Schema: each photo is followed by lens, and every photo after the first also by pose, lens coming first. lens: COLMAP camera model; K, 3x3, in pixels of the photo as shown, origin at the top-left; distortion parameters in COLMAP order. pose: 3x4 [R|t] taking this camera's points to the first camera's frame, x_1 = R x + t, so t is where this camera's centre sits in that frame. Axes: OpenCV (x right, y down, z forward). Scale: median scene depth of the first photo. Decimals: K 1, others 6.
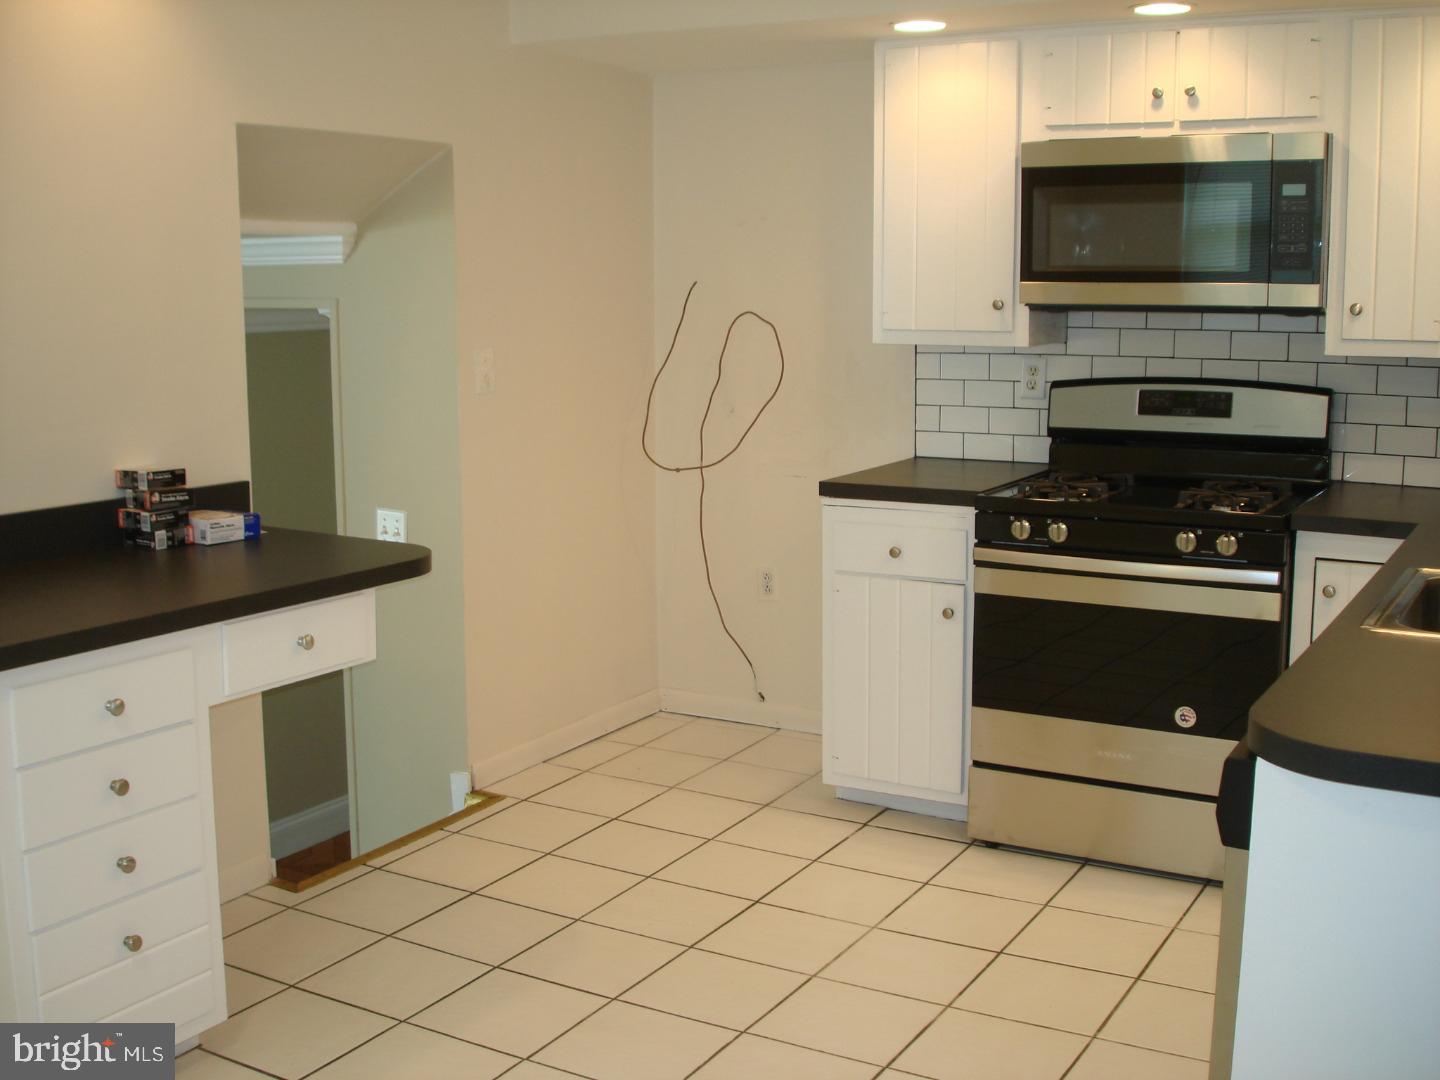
lens RADIAL K [[1619.9, 0, 706.0], [0, 1619.9, 549.5], [0, 0, 1]] dist [-0.056092, -0.184556]
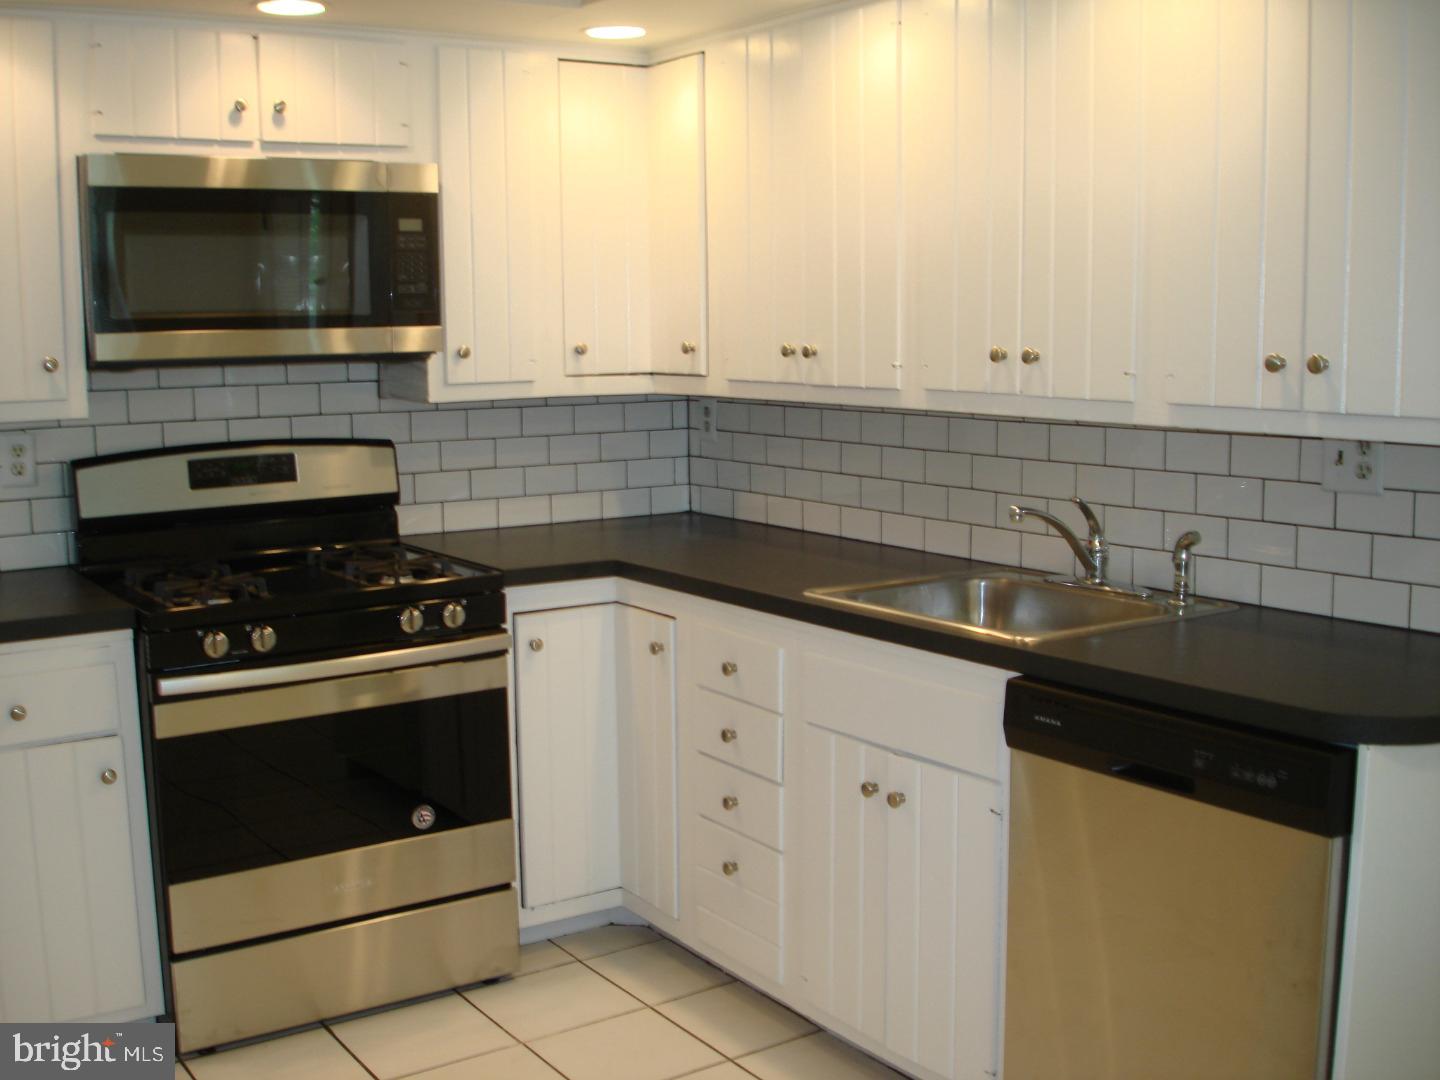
lens RADIAL K [[1619.9, 0, 706.0], [0, 1619.9, 549.5], [0, 0, 1]] dist [-0.056092, -0.184556]
pose [[0.426731, -0.127389, 0.895362, -0.392396], [0.159115, 0.985162, 0.064331, -0.069600], [-0.890271, 0.115013, 0.440669, 0.432992]]
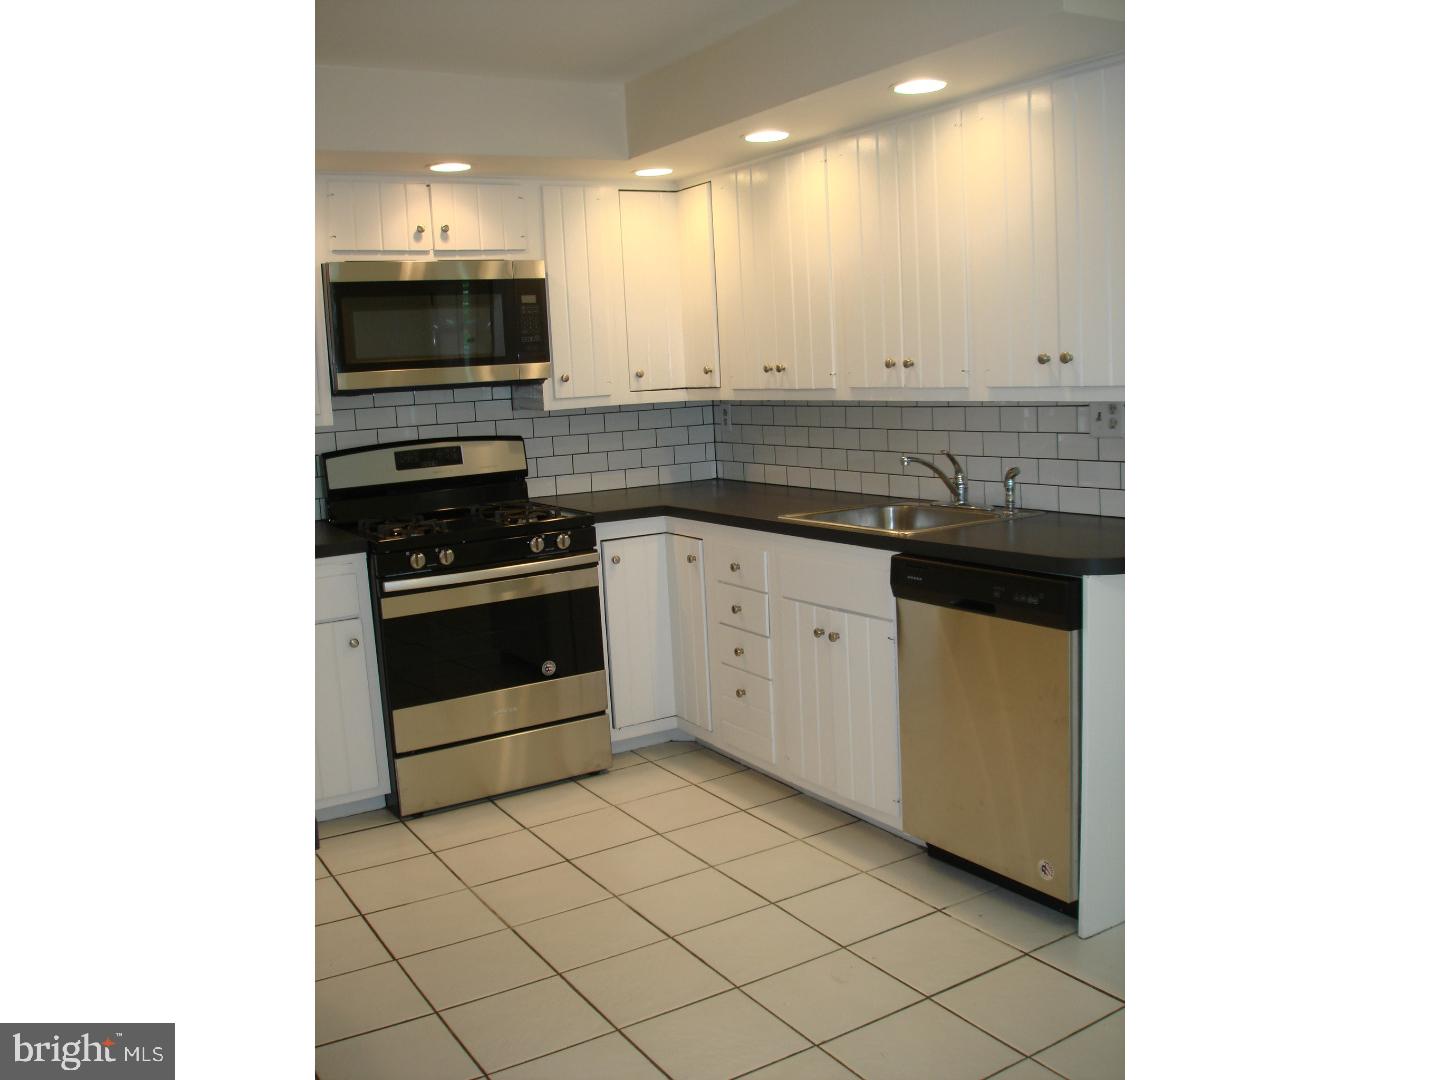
lens RADIAL K [[1212.1, 0, 713.8], [0, 1212.1, 523.1], [0, 0, 1]] dist [-0.070538, -0.063924]
pose [[0.457256, -0.133714, 0.879226, -0.527153], [0.194898, 0.979666, 0.047630, -0.040711], [-0.867717, 0.149580, 0.474019, 0.335341]]
